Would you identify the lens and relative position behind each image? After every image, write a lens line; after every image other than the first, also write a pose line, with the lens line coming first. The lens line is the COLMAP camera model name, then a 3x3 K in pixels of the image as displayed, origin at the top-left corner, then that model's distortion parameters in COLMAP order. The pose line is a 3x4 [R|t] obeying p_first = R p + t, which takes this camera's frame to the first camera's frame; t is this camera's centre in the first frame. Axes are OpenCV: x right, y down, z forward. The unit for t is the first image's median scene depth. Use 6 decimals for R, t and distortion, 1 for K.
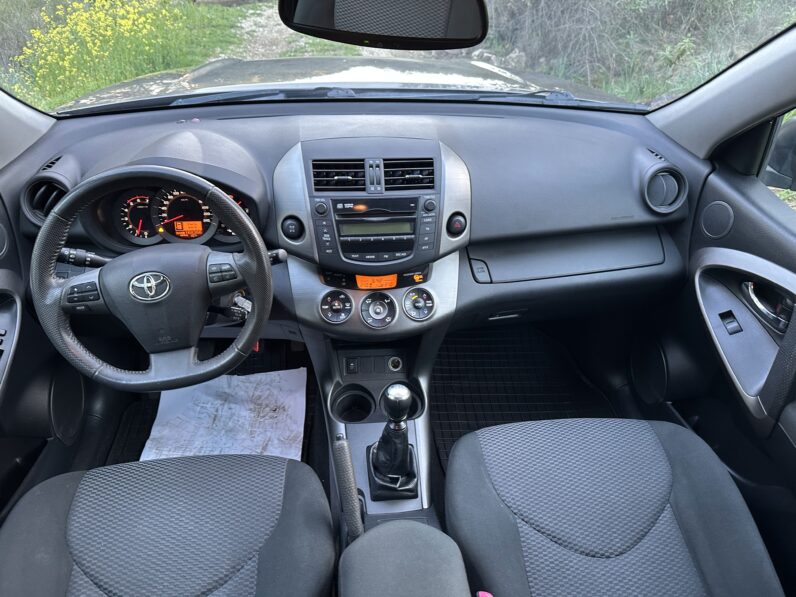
lens RADIAL K [[555.6, 0, 398.0], [0, 555.6, 298.5], [0, 0, 1]] dist [0.052451, -0.064895]
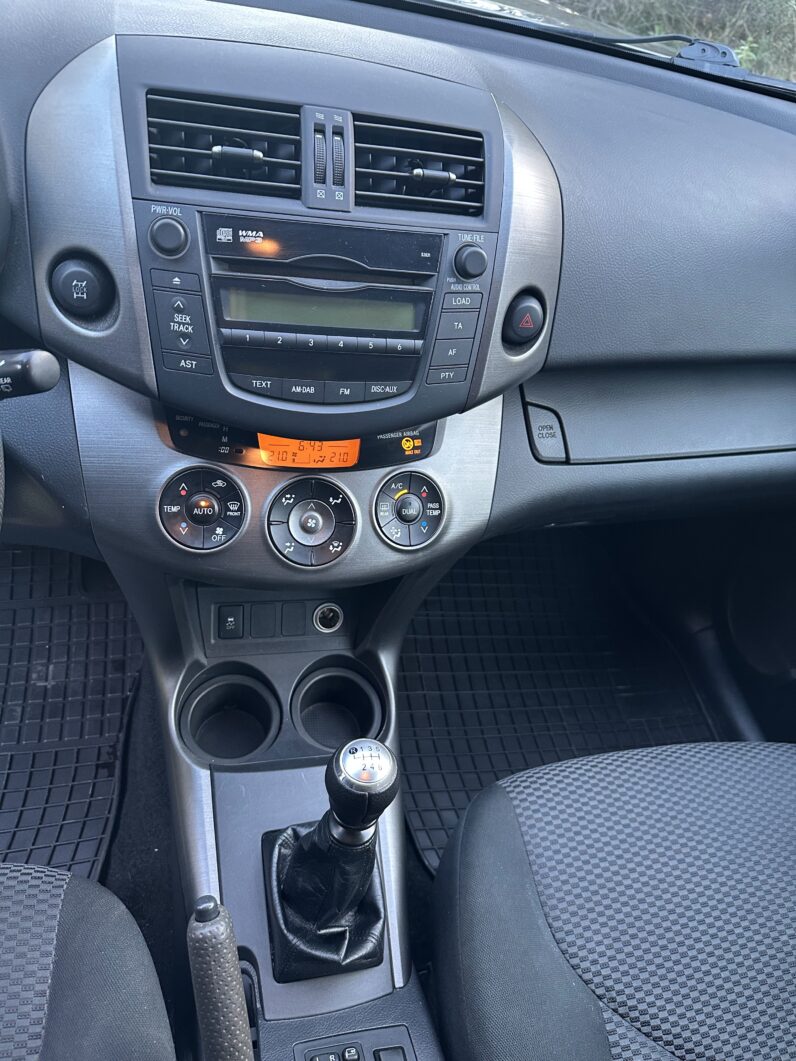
lens RADIAL K [[765.0, 0, 398.0], [0, 765.0, 530.5], [0, 0, 1]] dist [0.048196, -0.072846]
pose [[0.984397, 0.047568, 0.169408, -0.068564], [-0.074487, 0.984901, 0.156277, -0.065656], [-0.159417, -0.166458, 0.973077, 0.468847]]
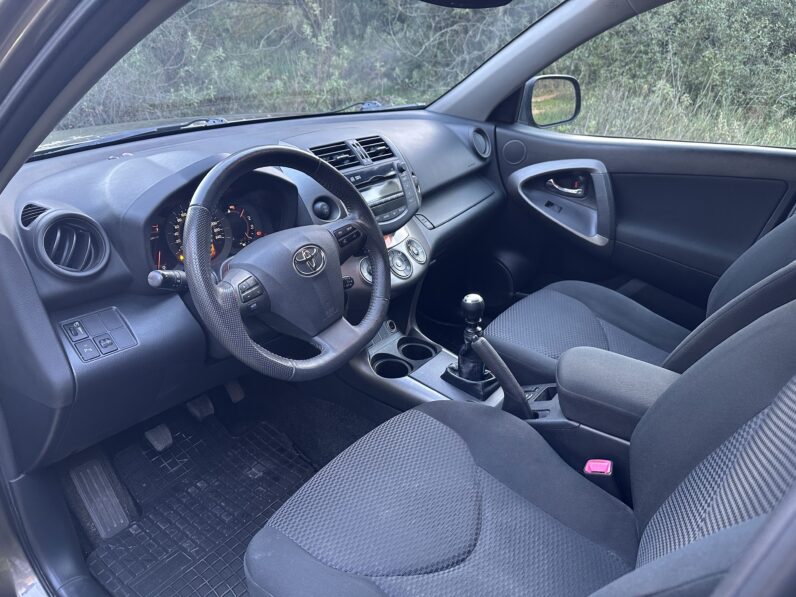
lens RADIAL K [[555.6, 0, 398.0], [0, 555.6, 298.5], [0, 0, 1]] dist [0.052451, -0.064895]
pose [[0.674762, -0.324145, 0.663043, -0.841253], [0.440634, 0.897636, -0.009590, 0.097996], [-0.592062, 0.298631, 0.748520, 0.170613]]
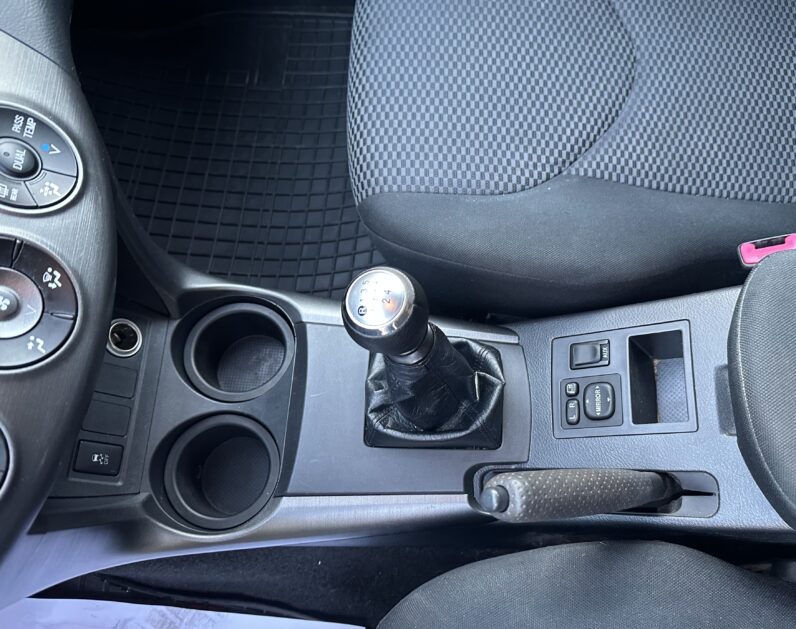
lens RADIAL K [[648.4, 0, 462.1], [0, 648.4, 339.2], [0, 0, 1]] dist [0.072762, -0.115668]
pose [[0.138538, -0.954981, 0.262334, -0.103044], [0.632005, 0.289190, 0.718984, -0.057892], [-0.762481, 0.066190, 0.643617, 0.665491]]
